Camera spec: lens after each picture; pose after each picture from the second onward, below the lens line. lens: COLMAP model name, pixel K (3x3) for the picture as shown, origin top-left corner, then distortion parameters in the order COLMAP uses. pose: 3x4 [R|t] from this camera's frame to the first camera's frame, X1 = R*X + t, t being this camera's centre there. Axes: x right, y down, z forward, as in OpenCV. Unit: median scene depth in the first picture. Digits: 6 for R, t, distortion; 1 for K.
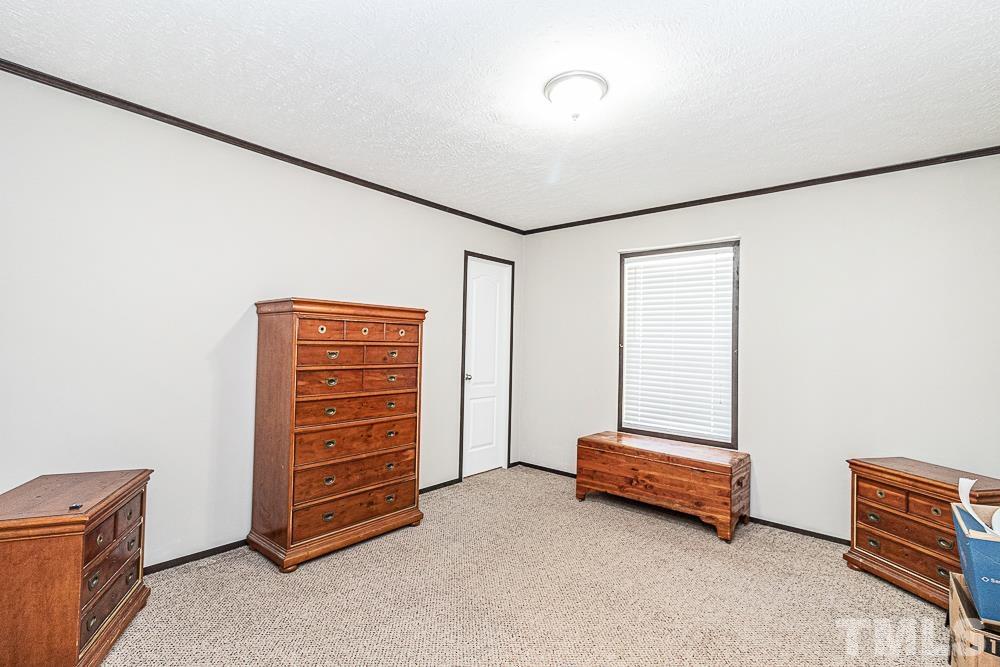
lens RADIAL K [[462.3, 0, 500.8], [0, 462.3, 345.1], [0, 0, 1]] dist [0.000173, -0.000035]
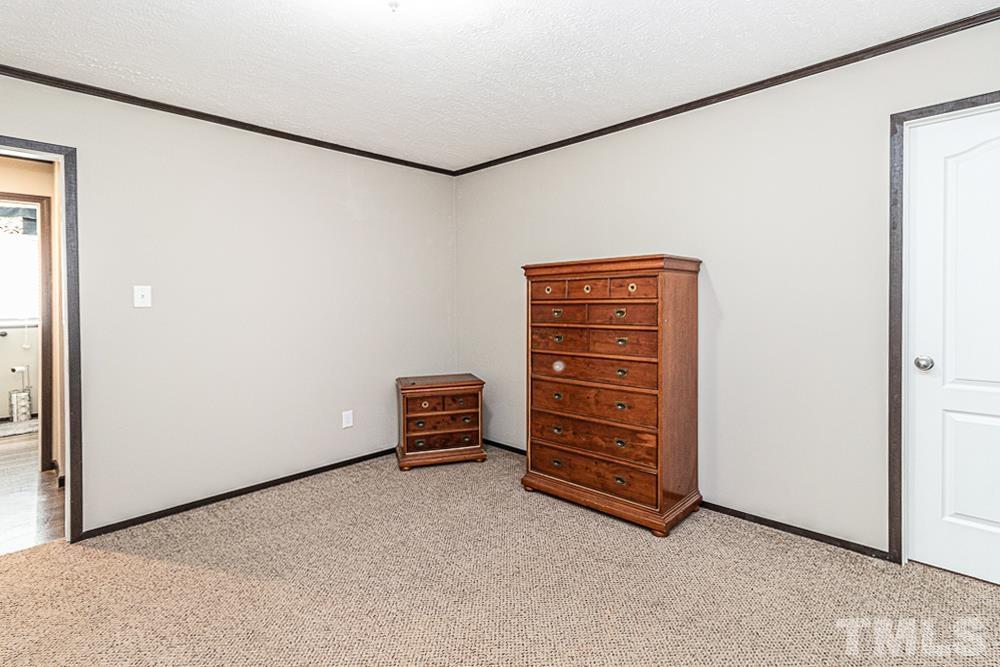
lens RADIAL K [[470.5, 0, 500.9], [0, 470.5, 304.6], [0, 0, 1]] dist [-0.002077, -0.000431]
pose [[-0.047559, -0.011482, -0.998802, 0.669955], [0.008589, 0.999892, -0.011904, 0.012398], [0.998832, -0.009145, -0.047455, 0.845072]]
